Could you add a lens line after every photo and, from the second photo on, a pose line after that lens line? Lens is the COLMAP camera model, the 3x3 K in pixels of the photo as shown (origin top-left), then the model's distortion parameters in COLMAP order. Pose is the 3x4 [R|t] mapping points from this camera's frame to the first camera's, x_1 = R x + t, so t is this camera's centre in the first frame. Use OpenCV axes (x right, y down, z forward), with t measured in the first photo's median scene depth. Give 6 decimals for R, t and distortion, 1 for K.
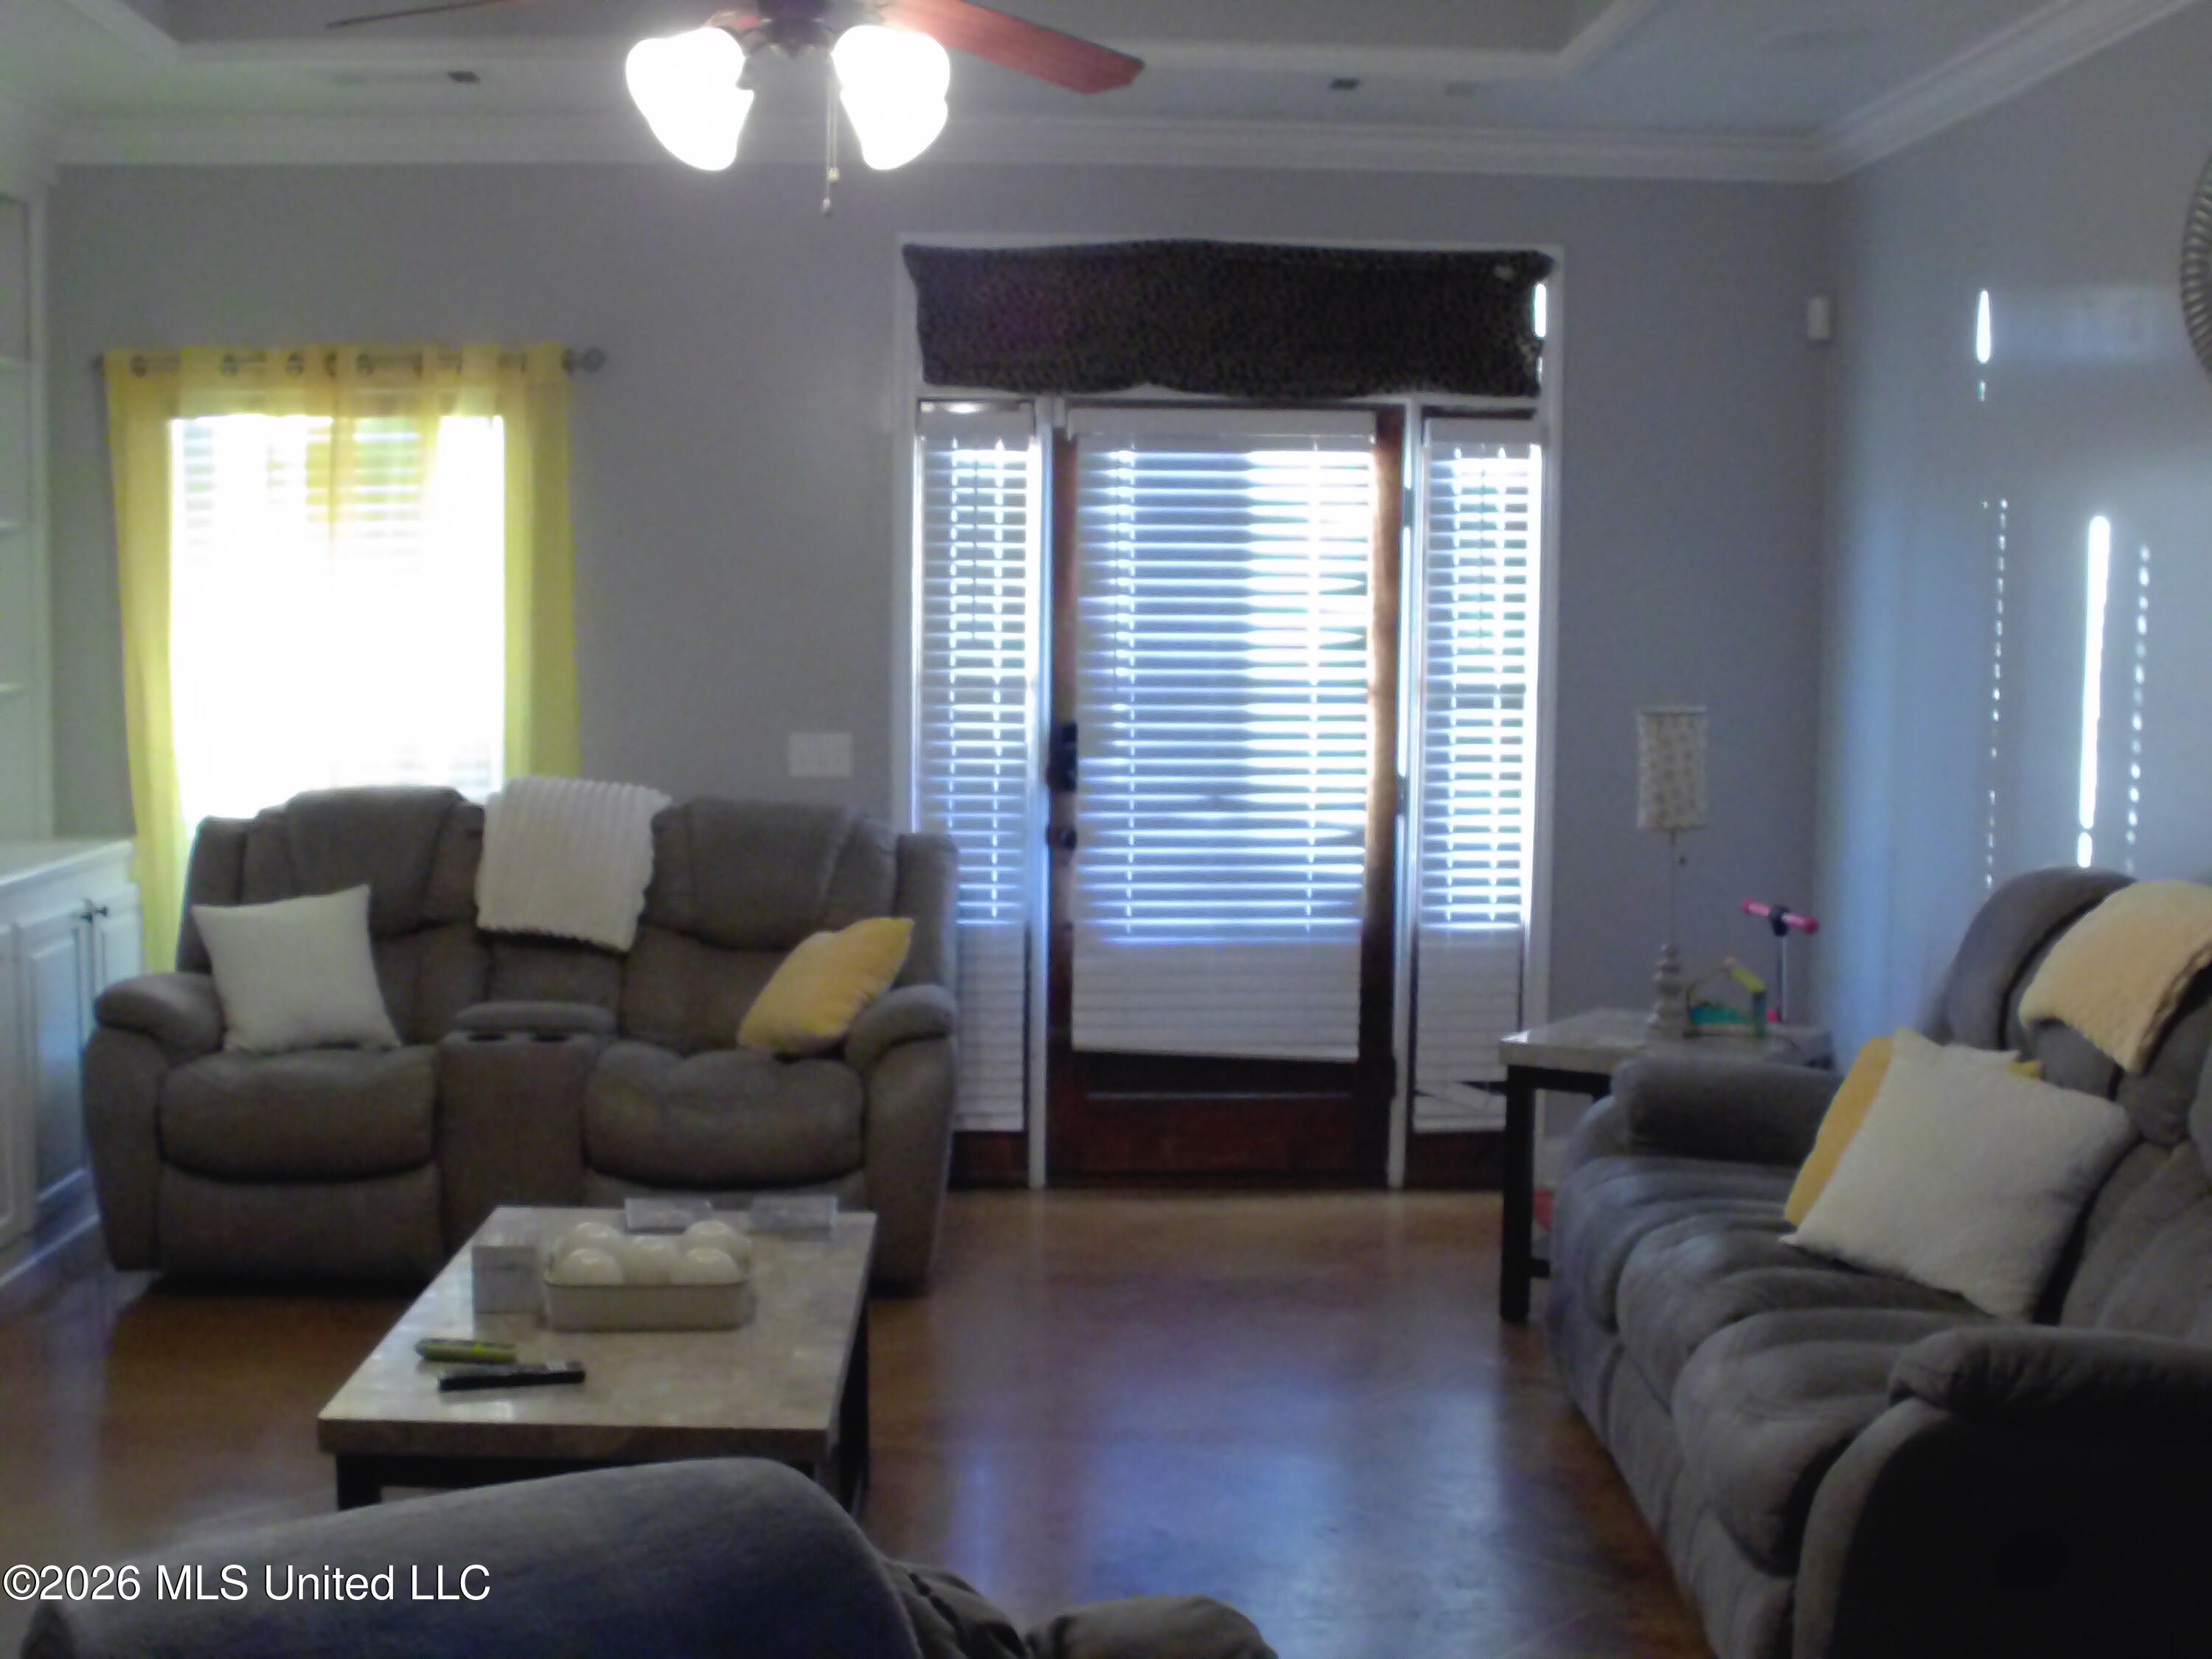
lens RADIAL K [[2856.3, 0, 1106.0], [0, 2856.3, 829.5], [0, 0, 1]] dist [-0.174859, 0.049481]
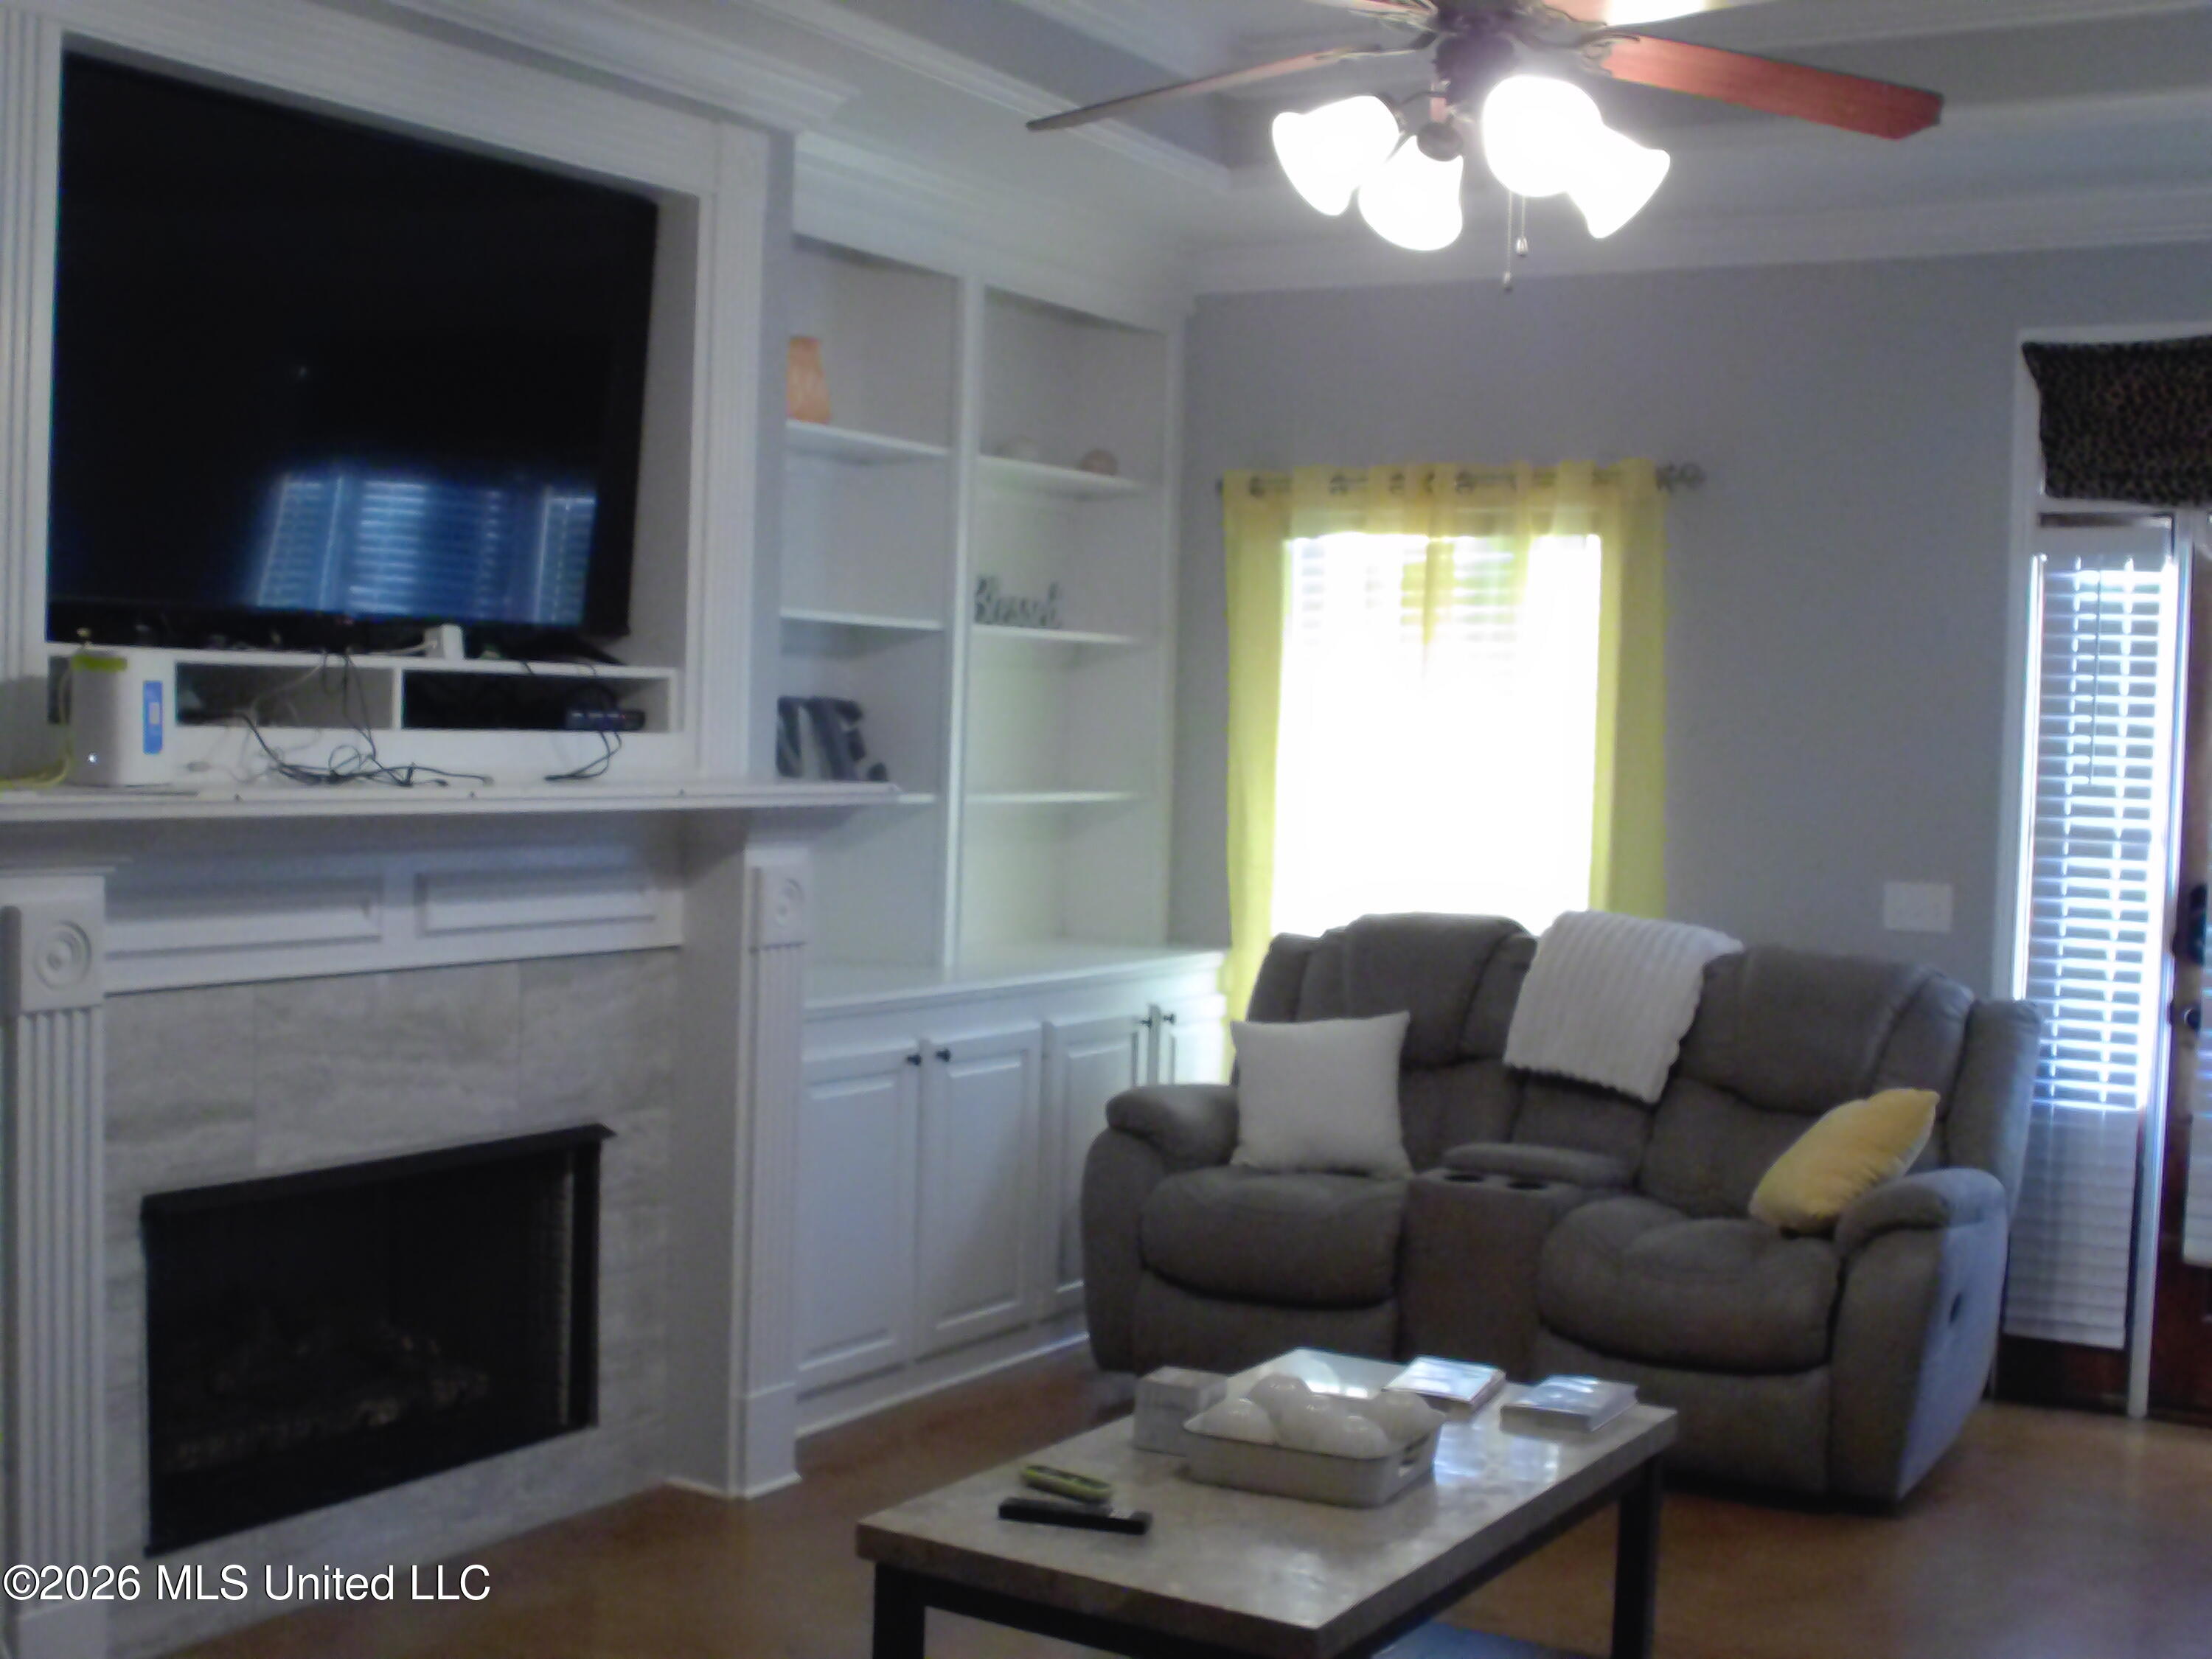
lens RADIAL K [[2840.4, 0, 1105.9], [0, 2840.4, 859.7], [0, 0, 1]] dist [-0.142643, 0.053537]
pose [[0.826920, 0.043983, -0.560596, 0.190147], [-0.067339, 0.997508, -0.021068, -0.004917], [0.558273, 0.055172, 0.827821, 0.118159]]
